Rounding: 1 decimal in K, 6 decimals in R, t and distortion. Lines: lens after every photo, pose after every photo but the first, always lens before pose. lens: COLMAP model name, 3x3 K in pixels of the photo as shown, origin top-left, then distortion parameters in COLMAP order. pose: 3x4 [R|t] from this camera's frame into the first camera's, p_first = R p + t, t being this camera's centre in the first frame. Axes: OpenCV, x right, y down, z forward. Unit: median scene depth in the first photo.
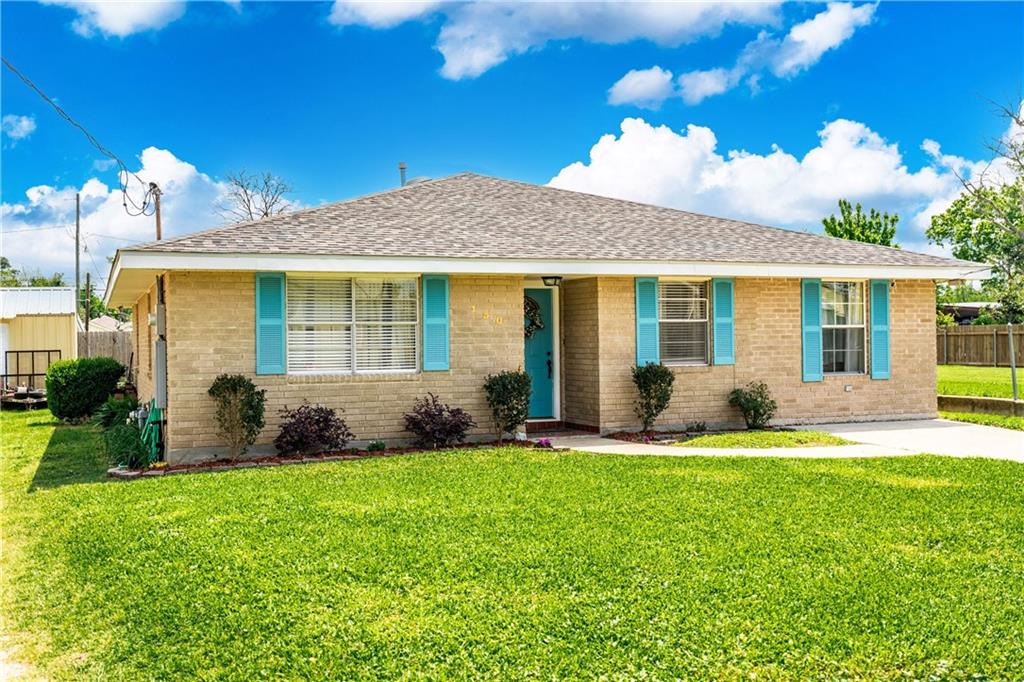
lens RADIAL K [[1028.8, 0, 510.5], [0, 1028.8, 341.1], [0, 0, 1]] dist [0.010051, 0.000000]
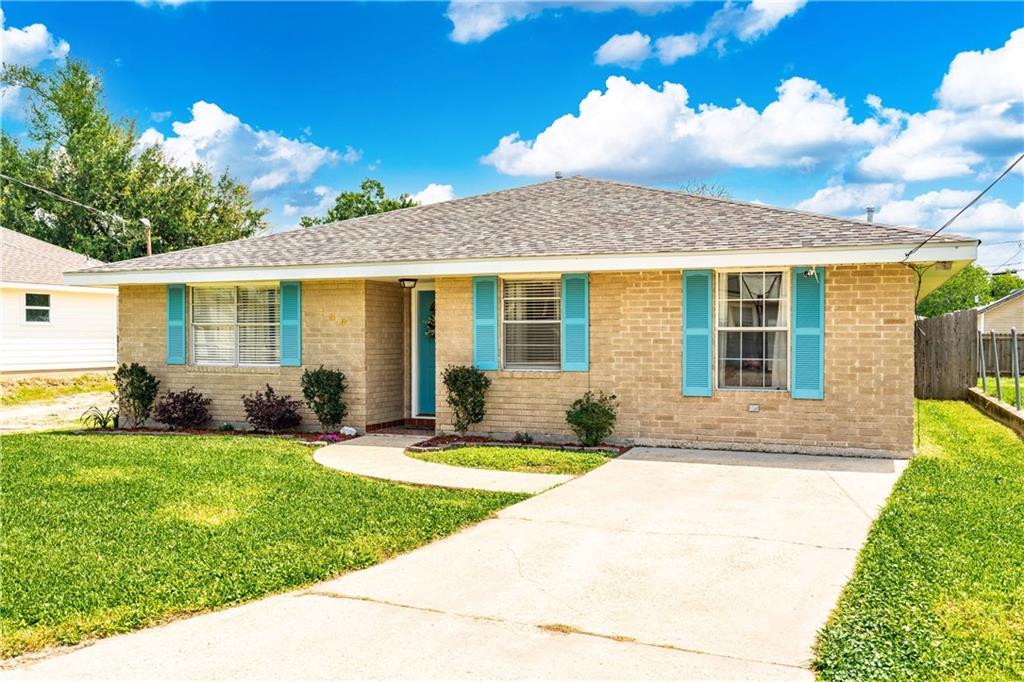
lens RADIAL K [[935.3, 0, 510.9], [0, 935.3, 342.6], [0, 0, 1]] dist [0.006369, 0.000000]
pose [[0.719147, 0.017849, -0.694629, 0.740644], [-0.009676, 0.999830, 0.015673, -0.014182], [0.694791, -0.004550, 0.719197, 0.385602]]
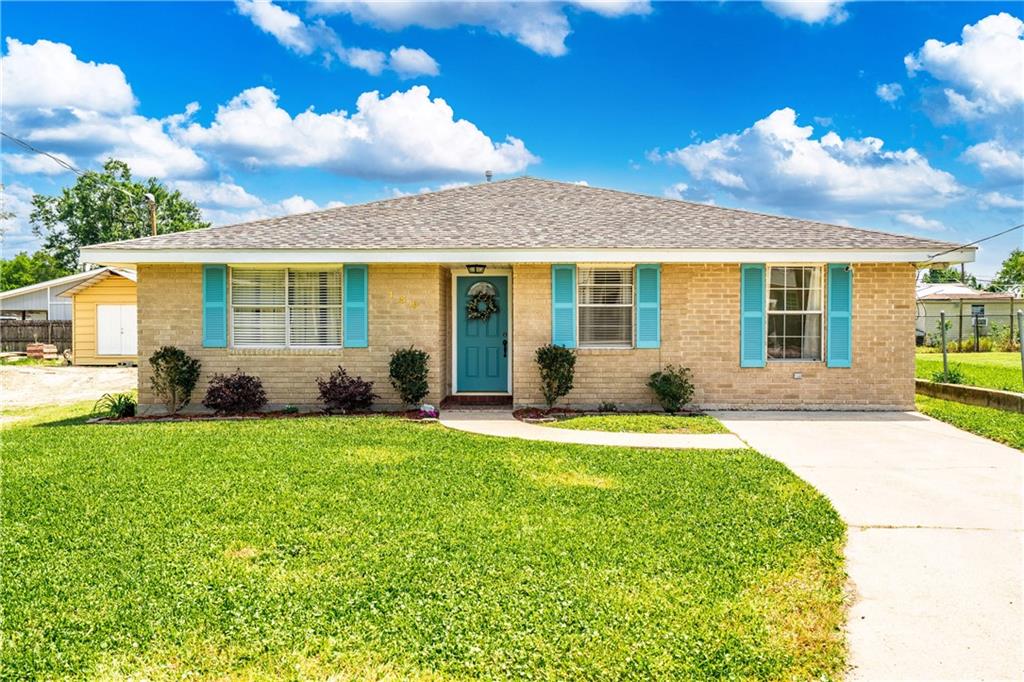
lens RADIAL K [[860.5, 0, 515.3], [0, 860.5, 336.7], [0, 0, 1]] dist [0.009540, -0.000754]
pose [[0.927286, 0.018694, -0.373888, 0.413239], [-0.012057, 0.999726, 0.020082, -0.004522], [0.374160, -0.014113, 0.927257, 0.151646]]
